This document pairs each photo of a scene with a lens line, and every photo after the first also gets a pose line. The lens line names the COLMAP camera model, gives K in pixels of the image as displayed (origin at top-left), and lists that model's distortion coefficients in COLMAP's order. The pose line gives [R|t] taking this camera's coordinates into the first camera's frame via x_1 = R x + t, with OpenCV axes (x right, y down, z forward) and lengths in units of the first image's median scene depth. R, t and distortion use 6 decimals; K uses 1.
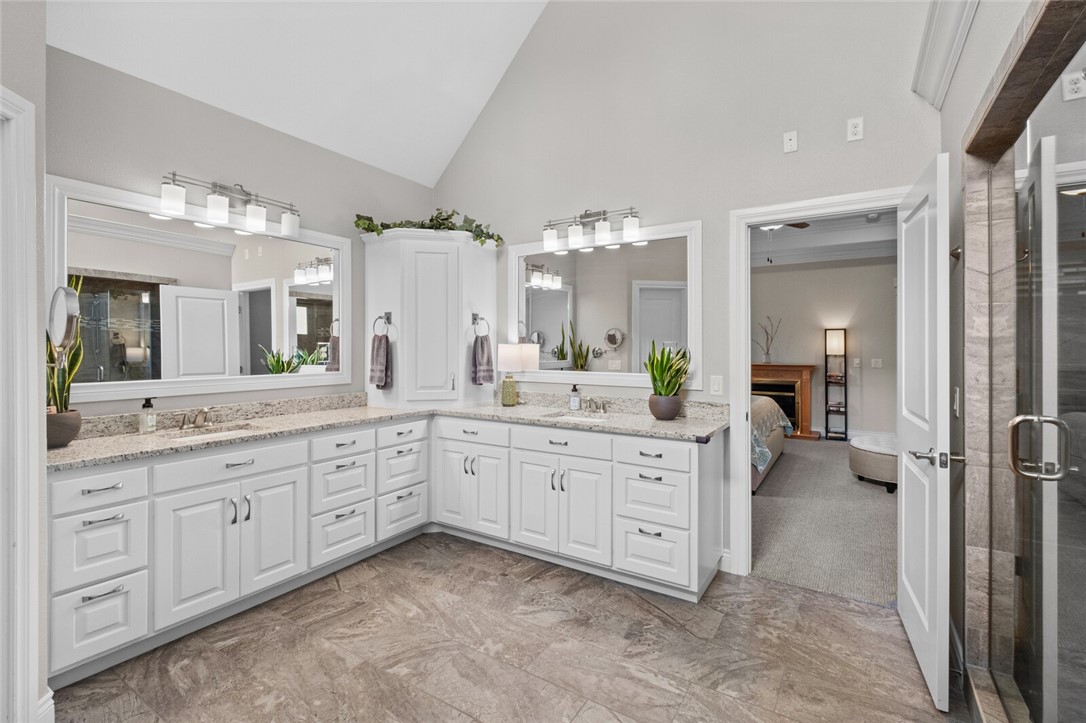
lens RADIAL K [[481.3, 0, 549.7], [0, 481.3, 343.7], [0, 0, 1]] dist [0.001819, -0.000880]
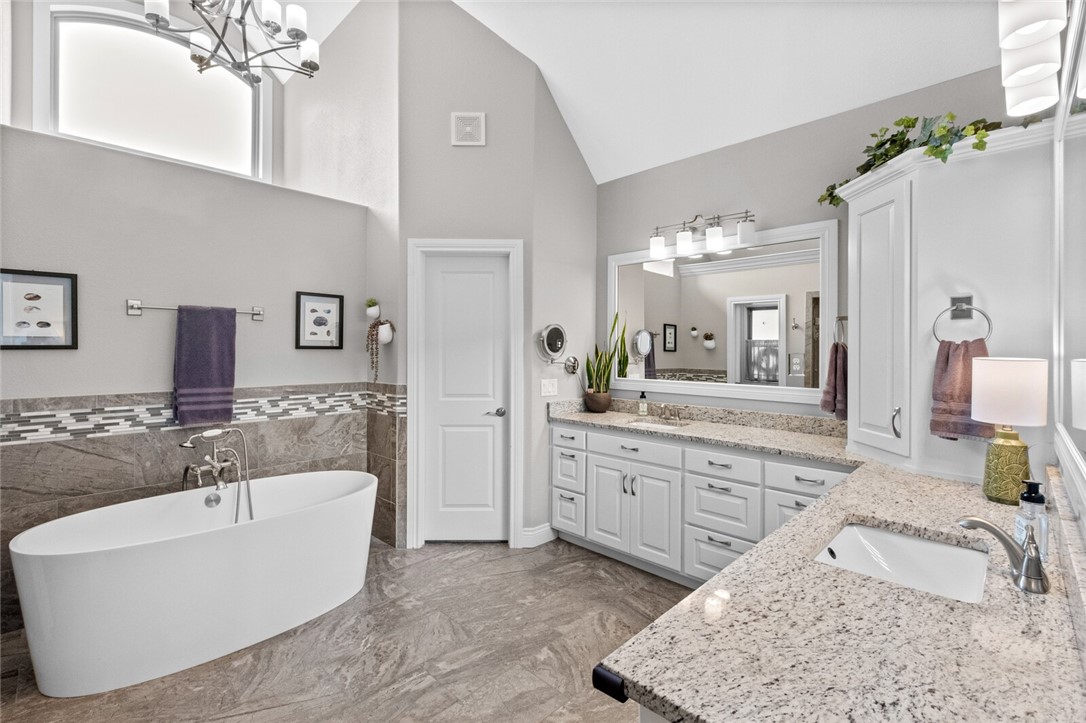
lens RADIAL K [[481.3, 0, 552.7], [0, 481.3, 350.2], [0, 0, 1]] dist [0.001819, -0.000880]
pose [[-0.189224, 0.000366, -0.981934, 0.663163], [0.000075, 1.000000, 0.000358, -0.011110], [0.981934, -0.000006, -0.189224, 1.072335]]
